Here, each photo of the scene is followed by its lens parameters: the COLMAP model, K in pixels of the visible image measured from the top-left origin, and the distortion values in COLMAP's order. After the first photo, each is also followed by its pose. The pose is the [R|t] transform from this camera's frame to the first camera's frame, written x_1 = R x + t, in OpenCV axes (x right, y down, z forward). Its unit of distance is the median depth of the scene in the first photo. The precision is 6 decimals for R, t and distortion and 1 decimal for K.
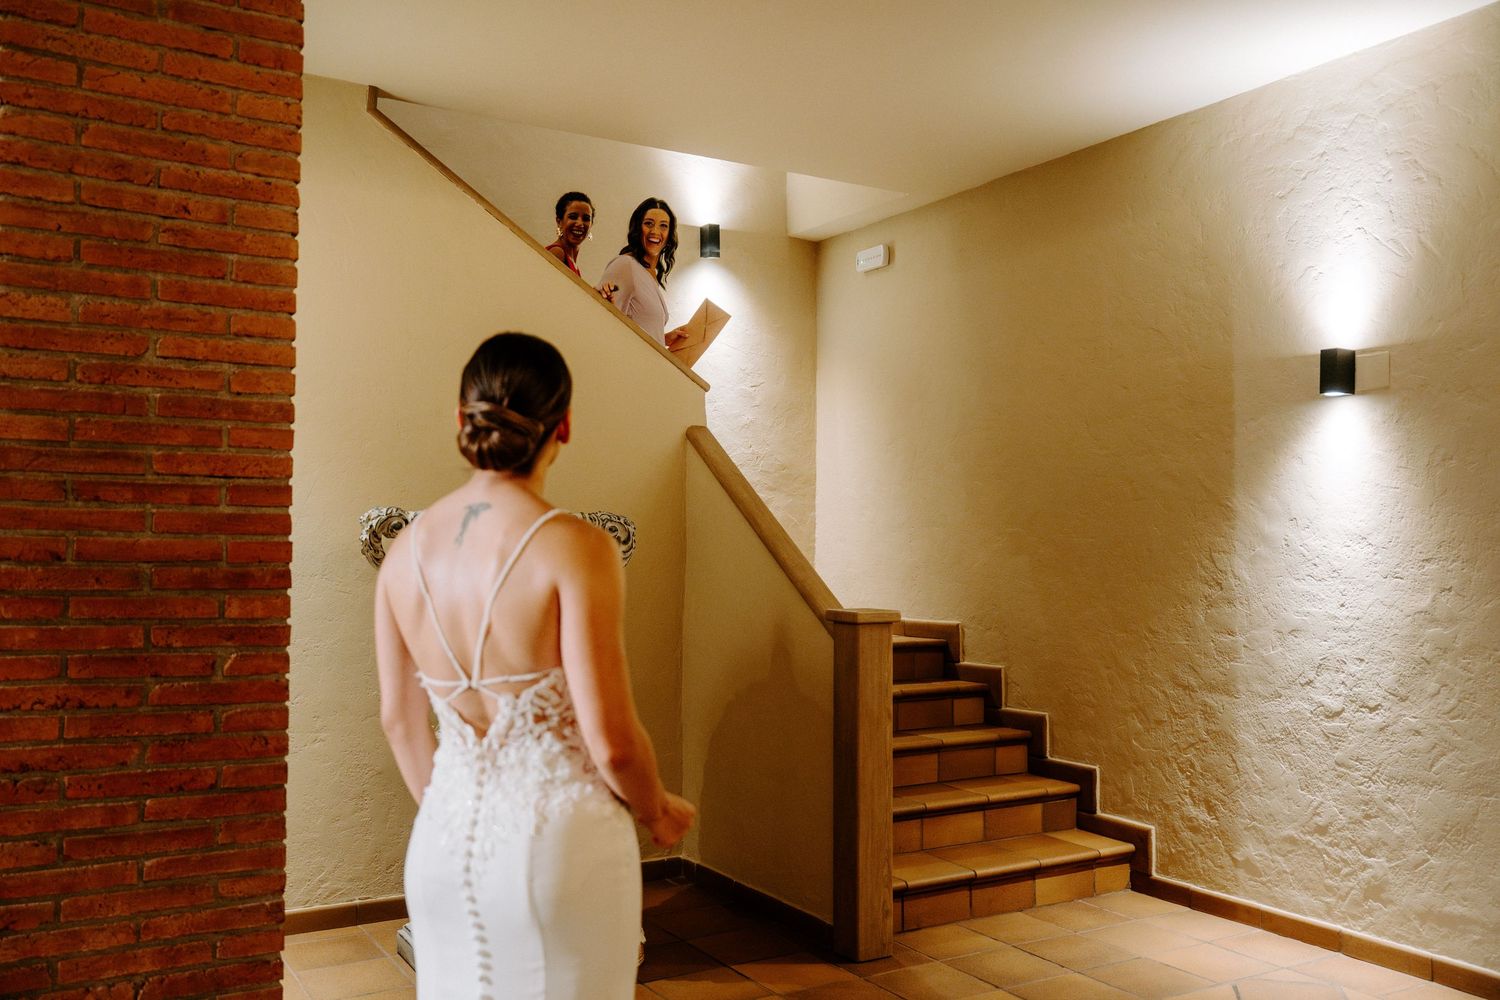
lens RADIAL K [[1288.0, 0, 756.0], [0, 1288.0, 505.4], [0, 0, 1]] dist [-0.056766, 0.114881]
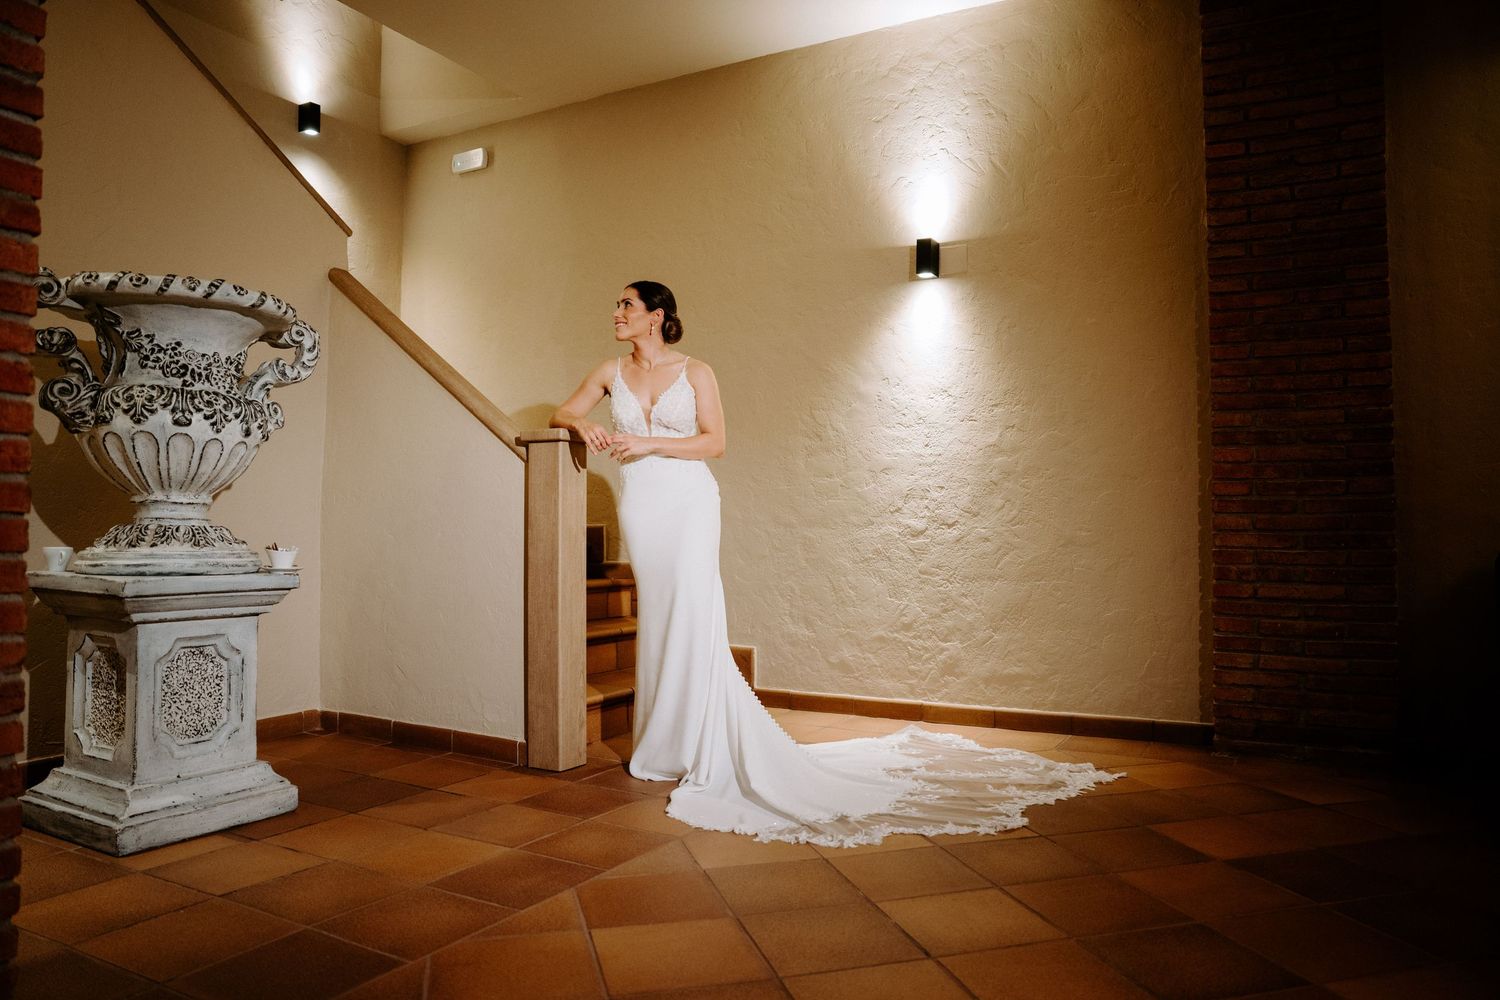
lens RADIAL K [[1024.7, 0, 760.2], [0, 1024.7, 492.6], [0, 0, 1]] dist [-0.113539, 0.085570]
pose [[0.864477, 0.012320, 0.502521, -0.183996], [-0.015041, 0.999886, 0.001362, 0.125457], [-0.502447, -0.008736, 0.864564, 0.217531]]
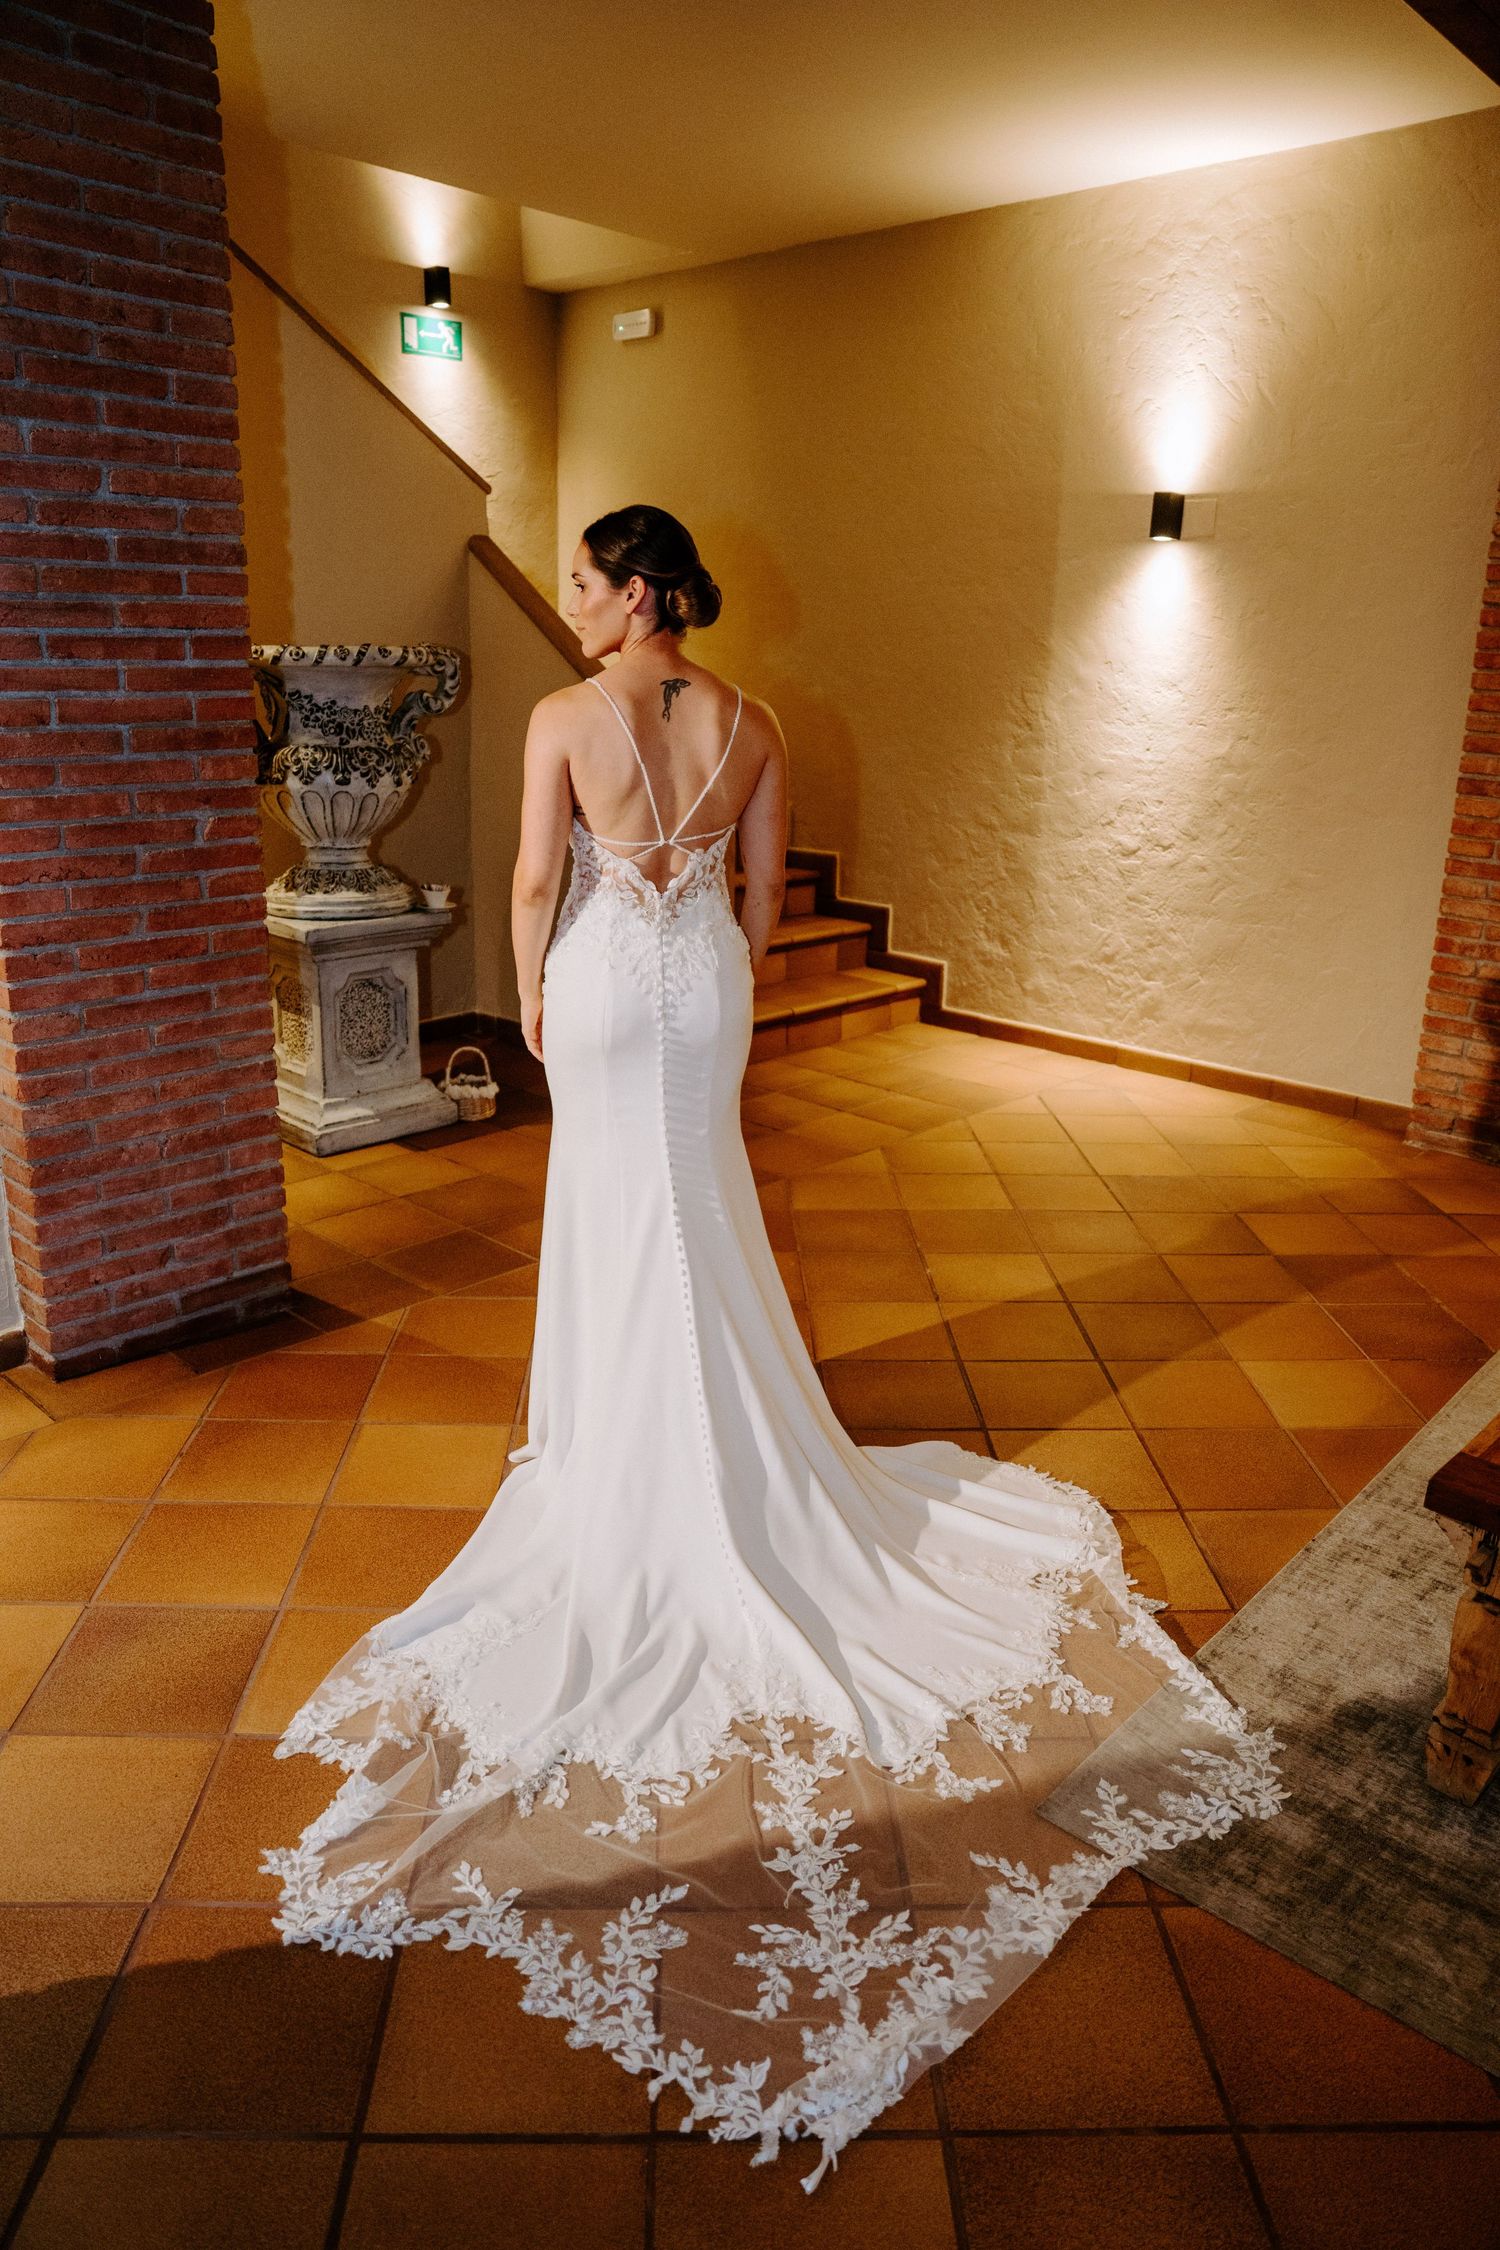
lens RADIAL K [[1537.1, 0, 761.5], [0, 1537.1, 1132.4], [0, 0, 1]] dist [-0.113539, 0.085570]
pose [[0.959821, -0.067976, 0.272255, -0.206933], [-0.027883, 0.942311, 0.333574, -0.032211], [-0.279224, -0.327763, 0.902555, -0.139125]]
